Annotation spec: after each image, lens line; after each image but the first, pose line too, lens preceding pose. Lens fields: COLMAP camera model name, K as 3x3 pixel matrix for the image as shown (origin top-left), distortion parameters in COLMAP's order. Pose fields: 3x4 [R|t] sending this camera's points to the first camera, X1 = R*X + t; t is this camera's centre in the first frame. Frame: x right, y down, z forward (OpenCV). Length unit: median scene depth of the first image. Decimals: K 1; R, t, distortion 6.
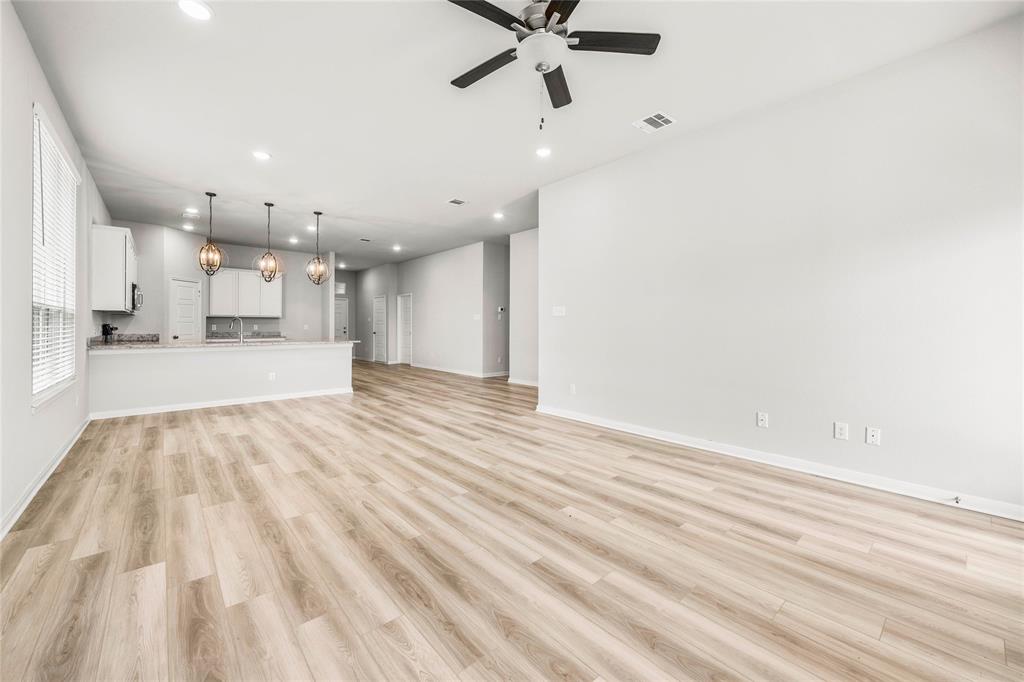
lens RADIAL K [[407.5, 0, 515.2], [0, 407.5, 331.0], [0, 0, 1]] dist [0.000912, 0.000247]
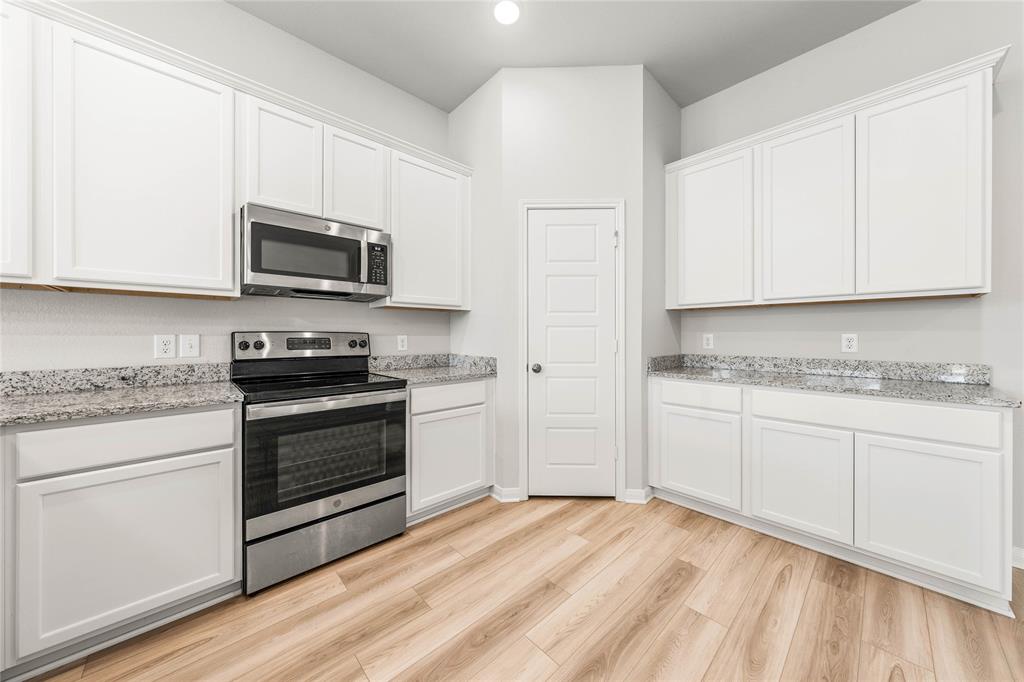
lens RADIAL K [[351.0, 0, 510.9], [0, 351.0, 334.4], [0, 0, 1]] dist [0.000160, -0.000151]
pose [[0.040093, -0.002284, -0.999193, -0.435617], [-0.011723, 0.999927, -0.002756, -0.011206], [0.999127, 0.011824, 0.040063, 0.795840]]
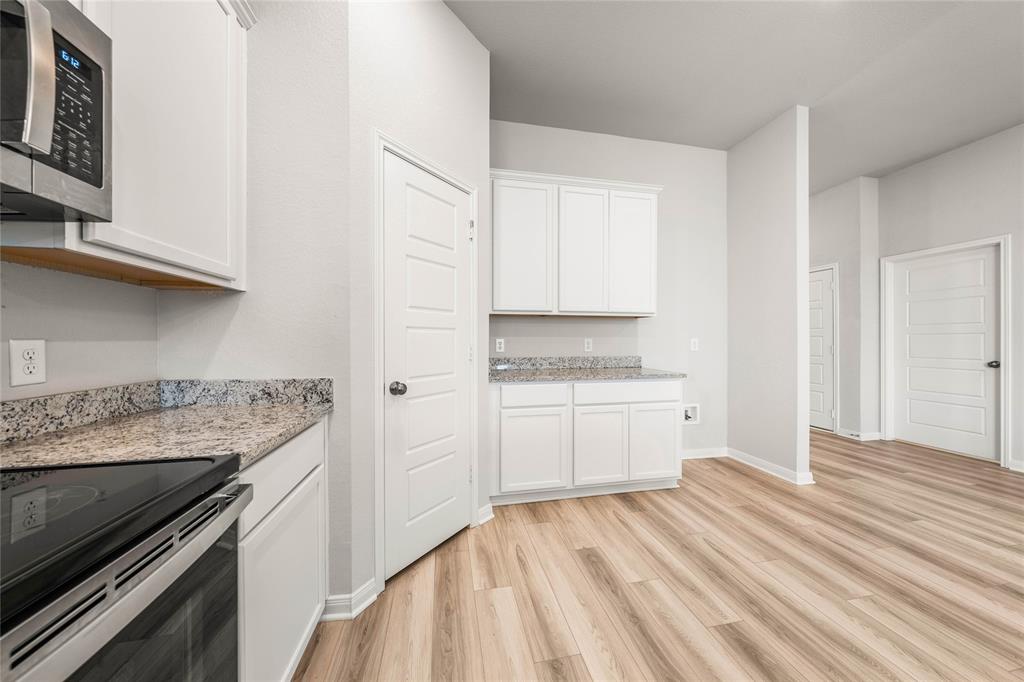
lens RADIAL K [[351.0, 0, 513.4], [0, 351.0, 340.6], [0, 0, 1]] dist [0.000160, -0.000151]
pose [[0.873623, -0.000137, -0.486604, -0.552703], [-0.004646, 0.999952, -0.008621, -0.009909], [0.486582, 0.009792, 0.873580, 0.702190]]
